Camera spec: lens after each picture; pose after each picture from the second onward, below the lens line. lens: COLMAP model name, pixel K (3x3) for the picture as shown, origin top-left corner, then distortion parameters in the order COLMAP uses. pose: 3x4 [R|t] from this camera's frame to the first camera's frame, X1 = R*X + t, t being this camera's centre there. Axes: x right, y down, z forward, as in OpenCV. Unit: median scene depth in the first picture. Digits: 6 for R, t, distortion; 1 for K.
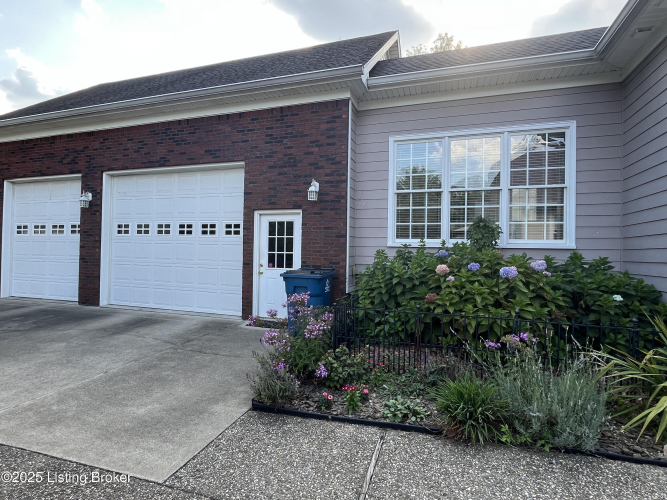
lens RADIAL K [[362.3, 0, 328.3], [0, 362.3, 249.5], [0, 0, 1]] dist [-0.012610, 0.001908]
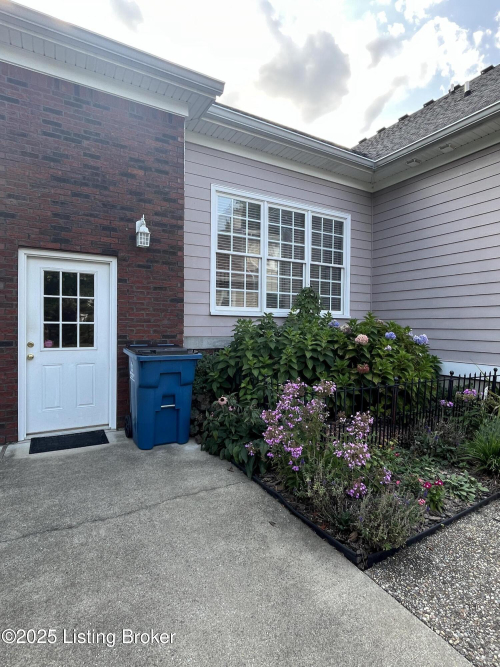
lens RADIAL K [[362.3, 0, 253.8], [0, 362.3, 331.6], [0, 0, 1]] dist [-0.012610, 0.001908]
pose [[0.653901, -0.024545, 0.756182, -0.408544], [-0.009962, 0.999108, 0.041045, -0.005003], [-0.756515, -0.034373, 0.653073, 0.367893]]
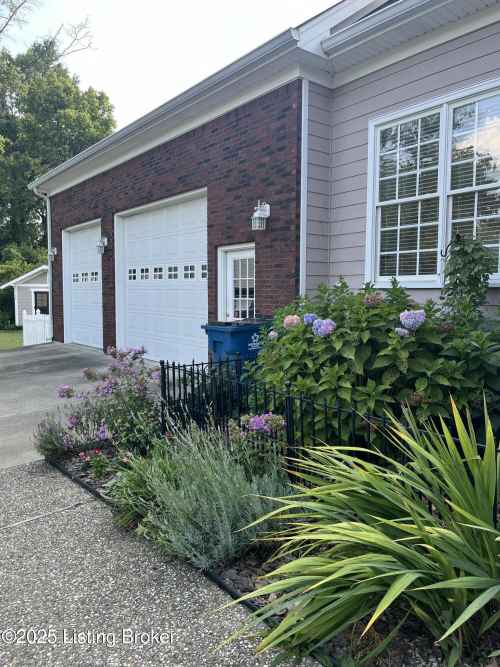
lens RADIAL K [[508.1, 0, 253.2], [0, 508.1, 334.3], [0, 0, 1]] dist [0.020794, -0.017073]
pose [[0.840201, 0.026484, -0.541627, 0.505157], [0.018891, 0.996771, 0.078044, -0.000397], [0.541945, -0.075804, 0.836988, 0.079584]]
